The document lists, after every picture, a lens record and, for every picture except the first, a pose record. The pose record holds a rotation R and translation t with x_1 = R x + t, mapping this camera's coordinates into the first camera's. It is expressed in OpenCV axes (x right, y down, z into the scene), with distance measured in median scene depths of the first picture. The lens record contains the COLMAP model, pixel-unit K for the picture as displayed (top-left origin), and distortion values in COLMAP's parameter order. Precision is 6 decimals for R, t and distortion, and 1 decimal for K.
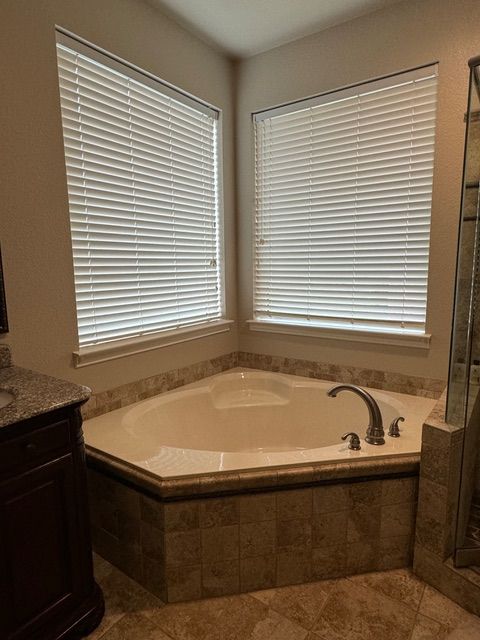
lens RADIAL K [[390.2, 0, 239.2], [0, 390.2, 320.2], [0, 0, 1]] dist [-0.011123, -0.002985]
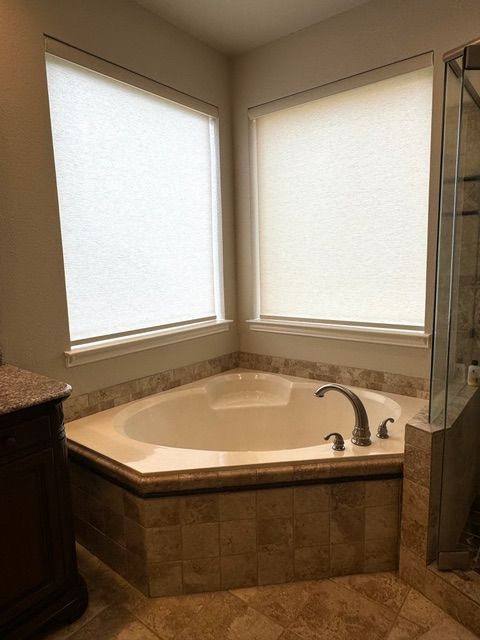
lens RADIAL K [[413.5, 0, 240.5], [0, 413.5, 320.6], [0, 0, 1]] dist [-0.017898, 0.000657]
pose [[0.998498, -0.003083, -0.054693, 0.111412], [0.003150, 0.999994, 0.001149, 0.002065], [0.054689, -0.001320, 0.998503, -0.060584]]
